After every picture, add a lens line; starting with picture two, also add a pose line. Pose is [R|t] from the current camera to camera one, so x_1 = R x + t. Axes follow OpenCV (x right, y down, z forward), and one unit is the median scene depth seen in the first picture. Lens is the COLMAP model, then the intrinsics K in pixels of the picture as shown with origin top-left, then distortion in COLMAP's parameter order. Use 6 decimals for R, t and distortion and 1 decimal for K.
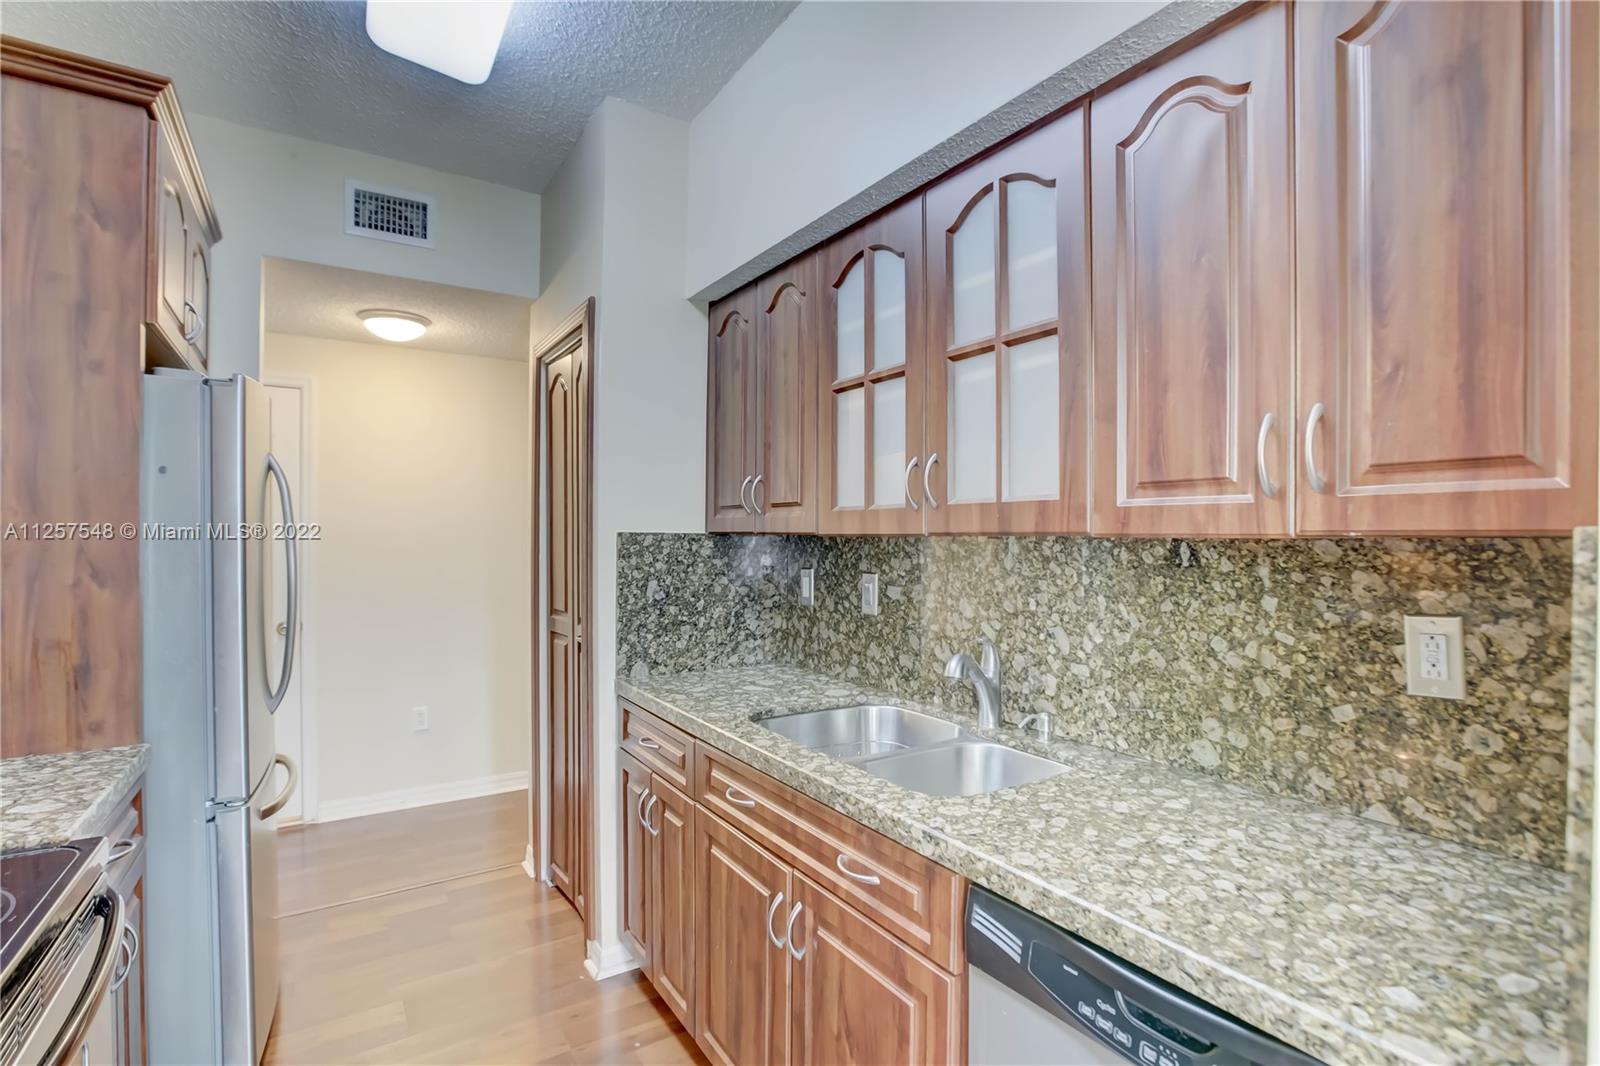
lens RADIAL K [[756.4, 0, 800.3], [0, 756.4, 541.3], [0, 0, 1]] dist [-0.059913, 0.024251]
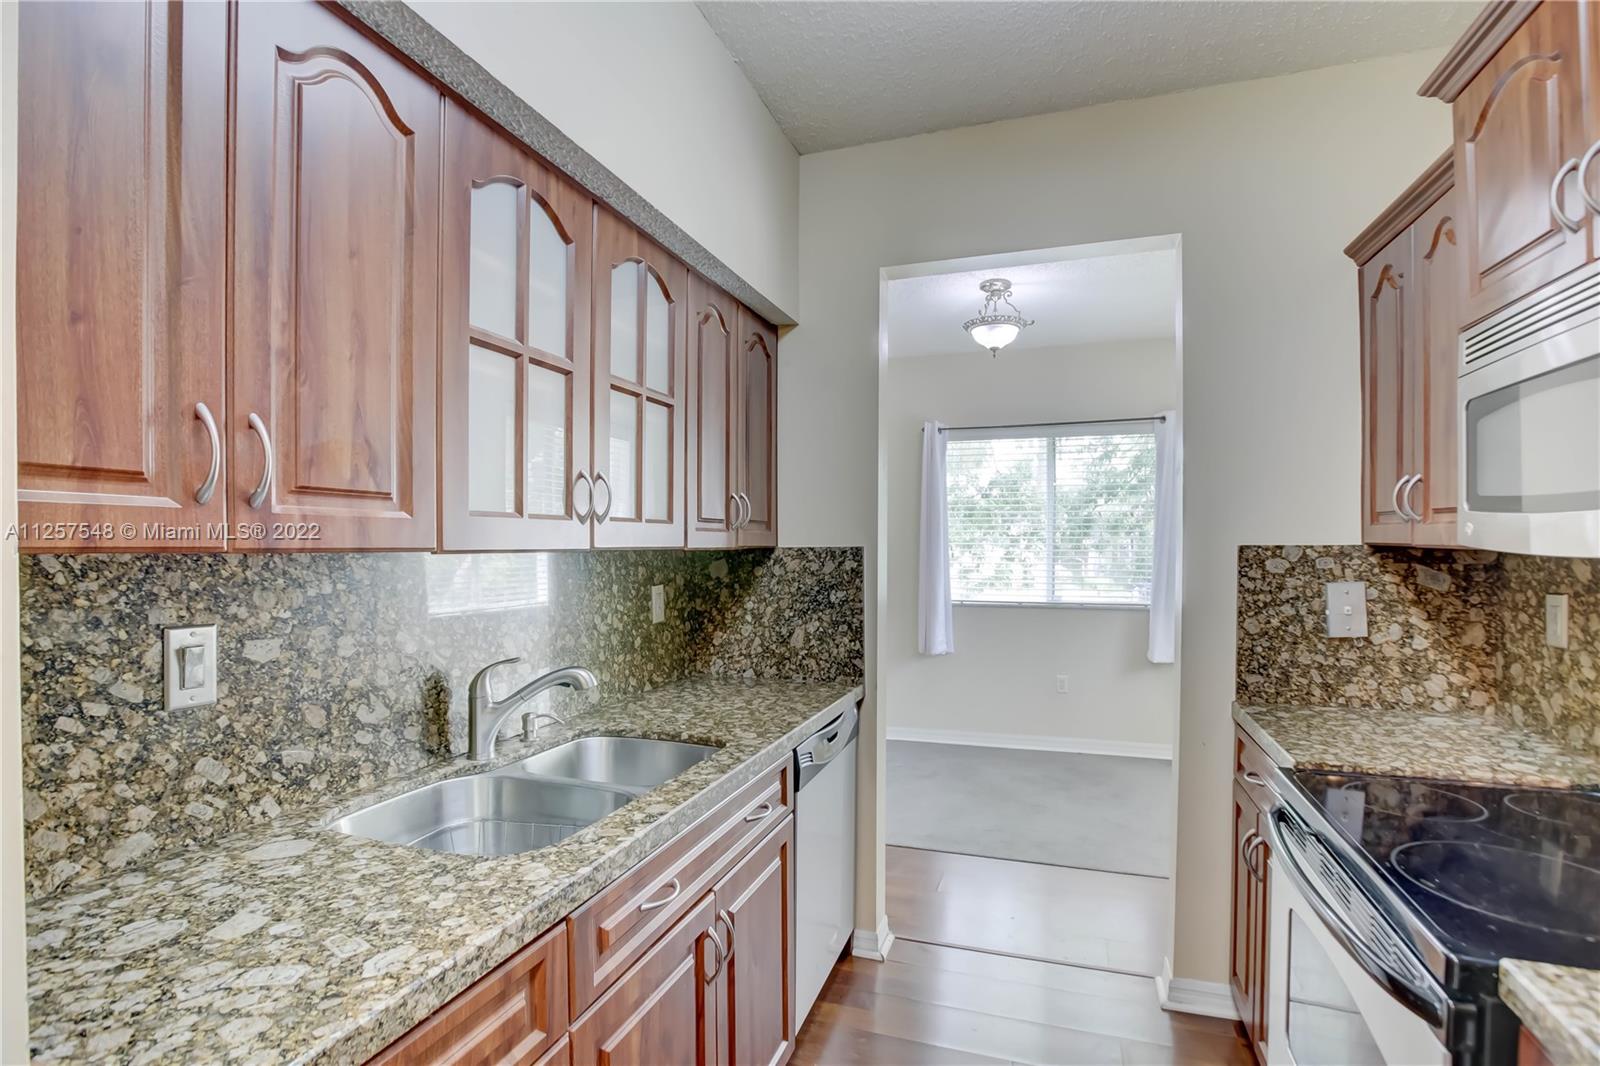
lens RADIAL K [[736.4, 0, 820.0], [0, 736.4, 545.3], [0, 0, 1]] dist [-0.051415, 0.021592]
pose [[-0.622154, -0.003857, 0.782885, -0.537698], [0.003594, 0.999963, 0.007783, -0.014478], [-0.782887, 0.007655, -0.622117, 0.943752]]
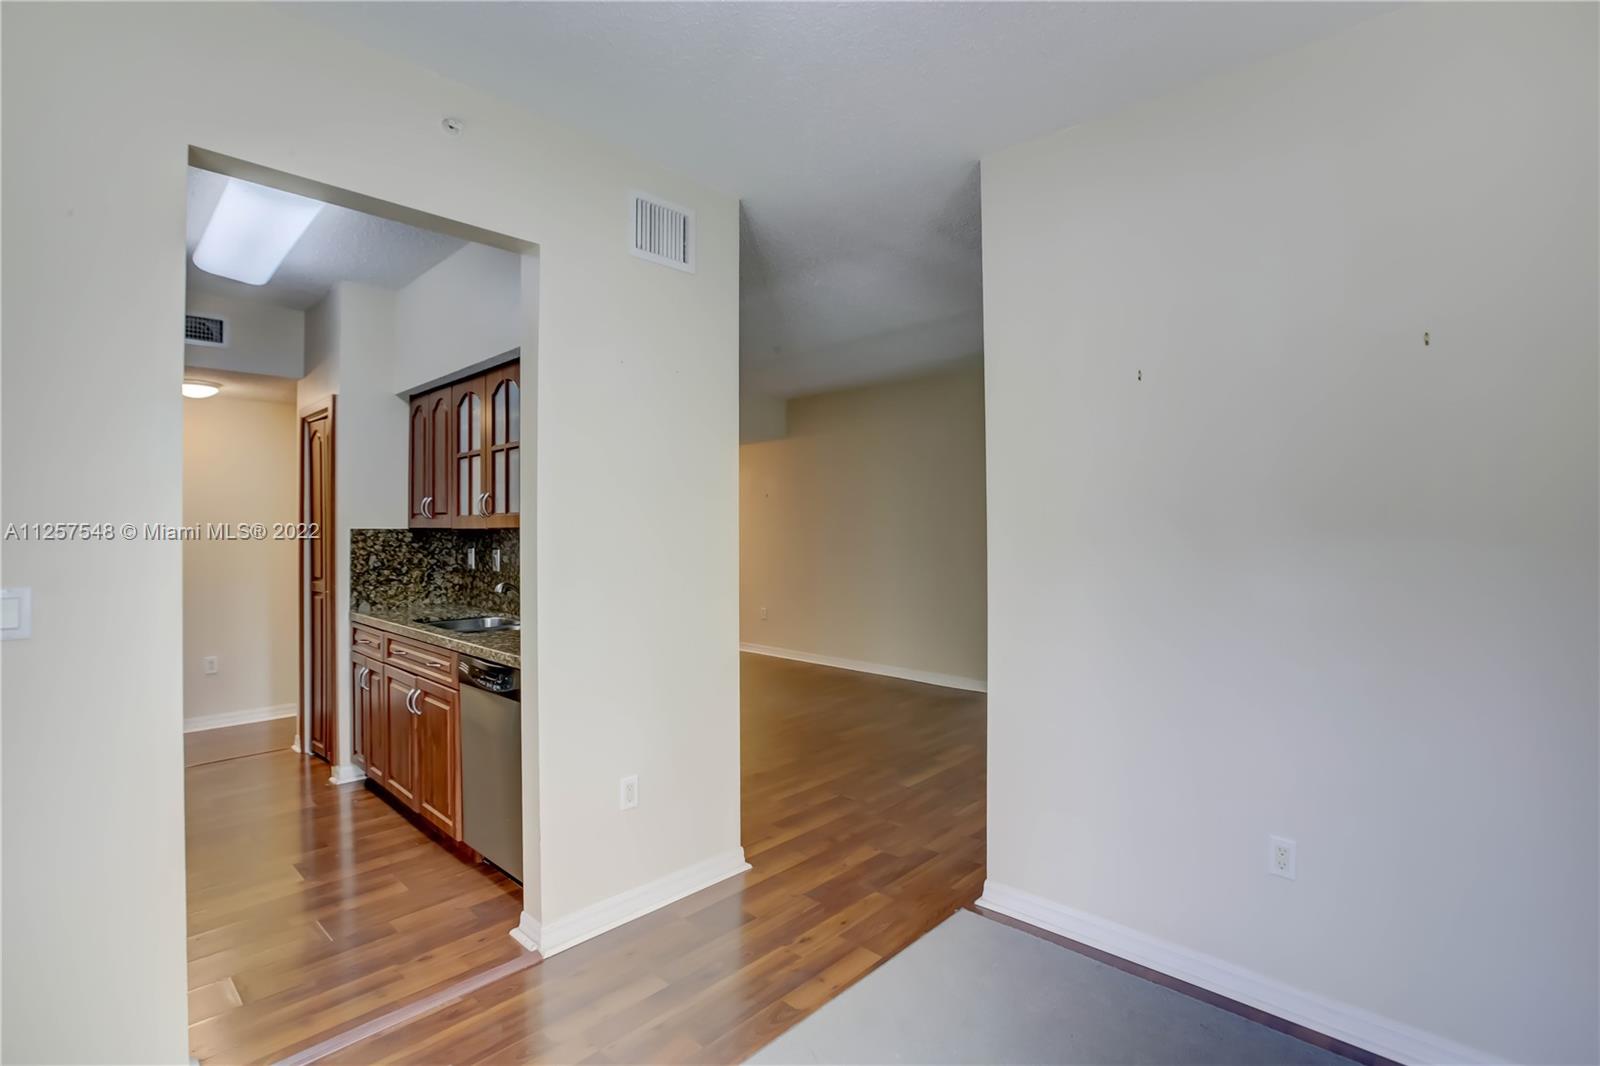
lens RADIAL K [[740.7, 0, 758.6], [0, 740.7, 522.2], [0, 0, 1]] dist [-0.024274, 0.021289]
pose [[0.980570, -0.008603, 0.195982, 0.360110], [0.011377, 0.999850, -0.013030, 0.006214], [-0.195840, 0.015006, 0.980521, -0.889065]]
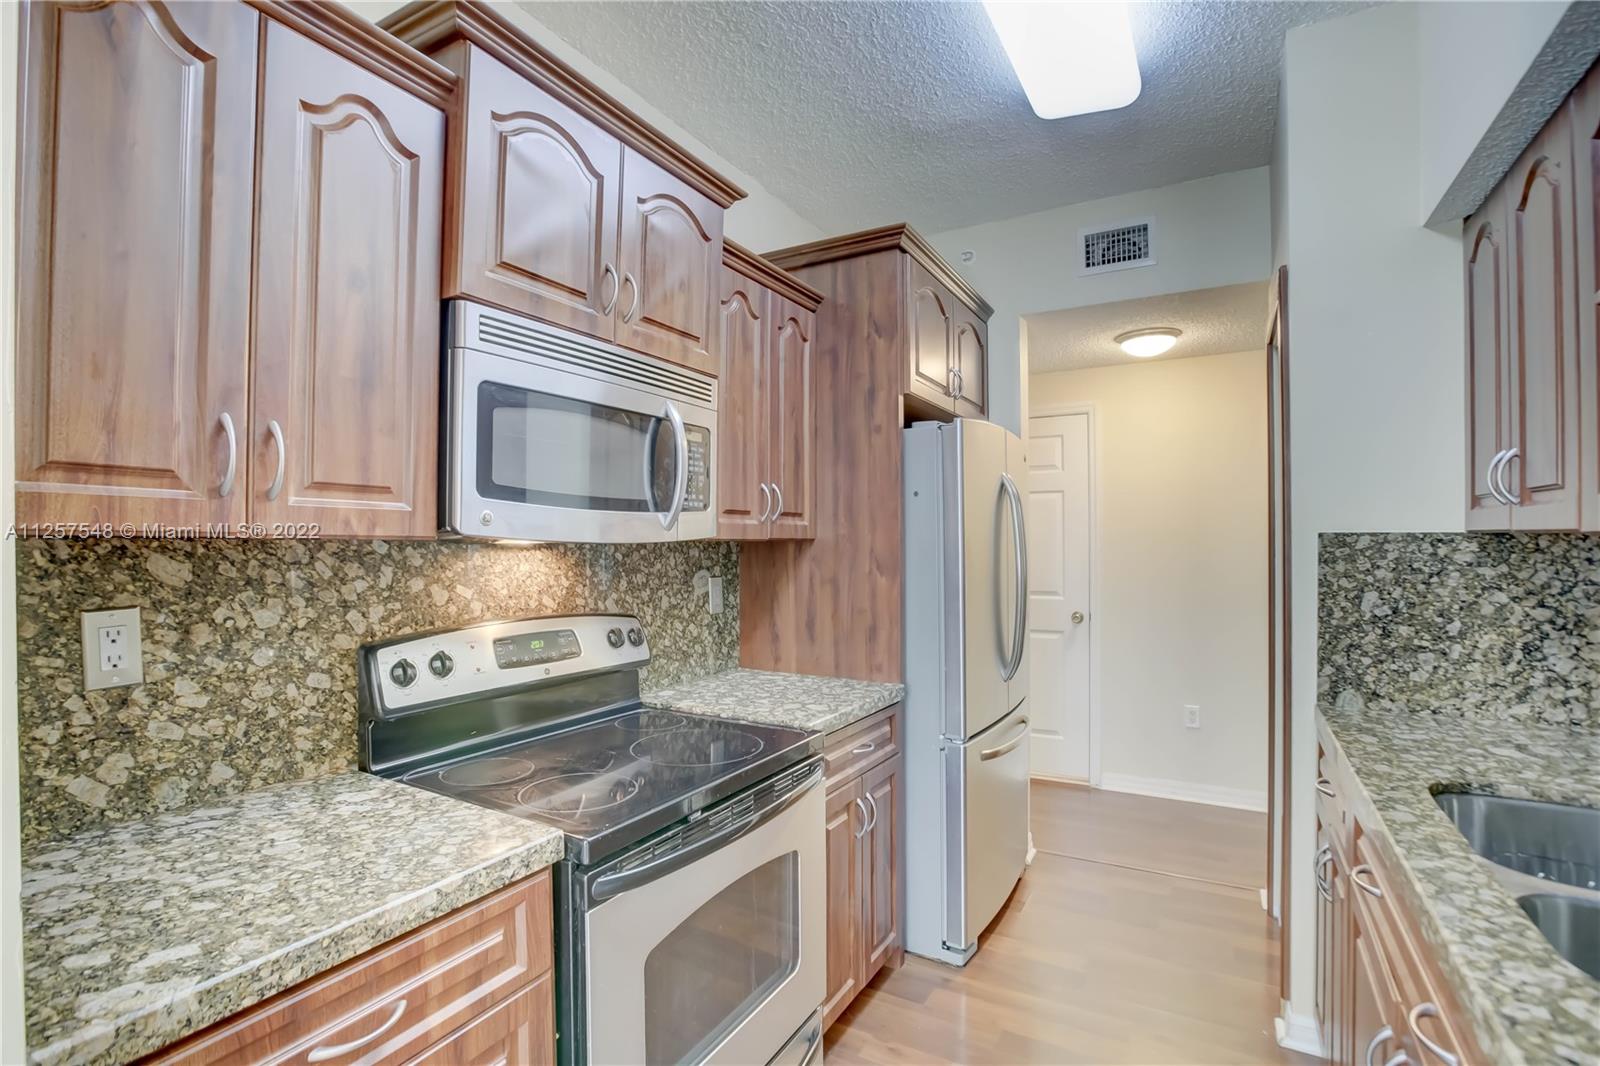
lens RADIAL K [[735.2, 0, 814.6], [0, 735.2, 536.5], [0, 0, 1]] dist [-0.045579, 0.015081]
pose [[0.465475, -0.010380, -0.885000, 0.213902], [0.001938, 0.999941, -0.010709, -0.000084], [0.885059, 0.003269, 0.465467, 0.116660]]
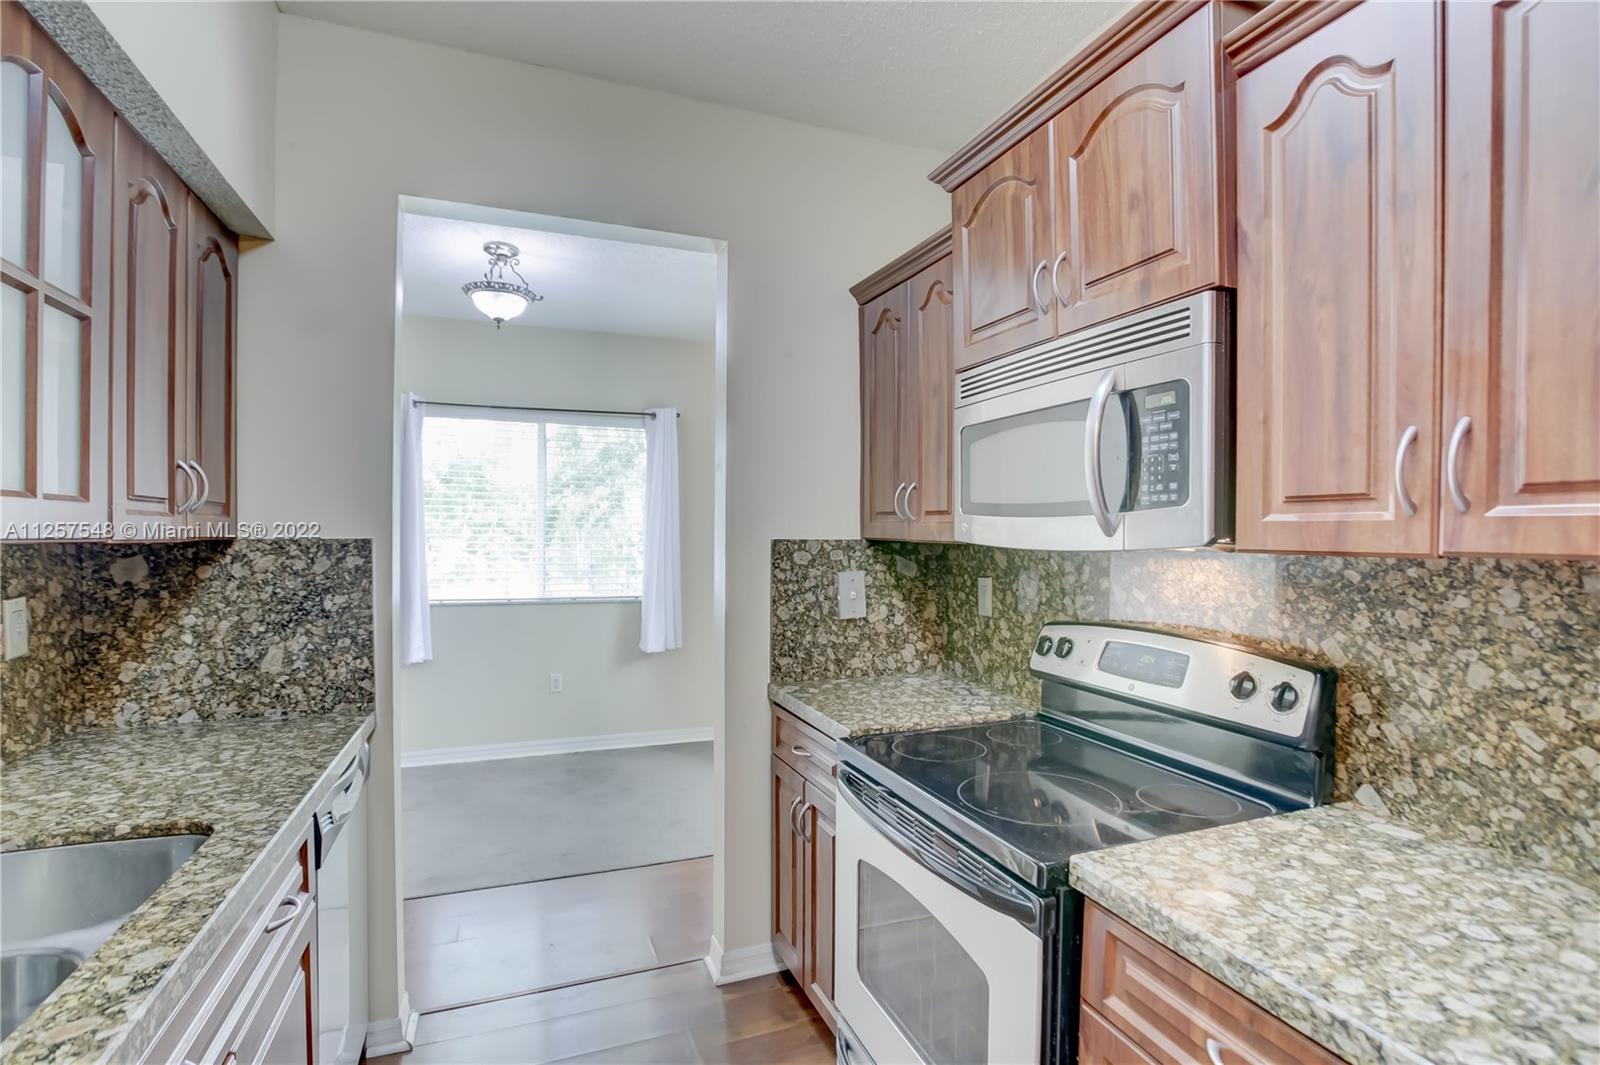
lens RADIAL K [[756.4, 0, 800.3], [0, 756.4, 540.8], [0, 0, 1]] dist [-0.059913, 0.024251]
pose [[-0.978740, -0.011085, 0.204806, -0.399781], [-0.009032, 0.999899, 0.010956, -0.015279], [-0.204907, 0.008873, -0.978741, 0.969074]]
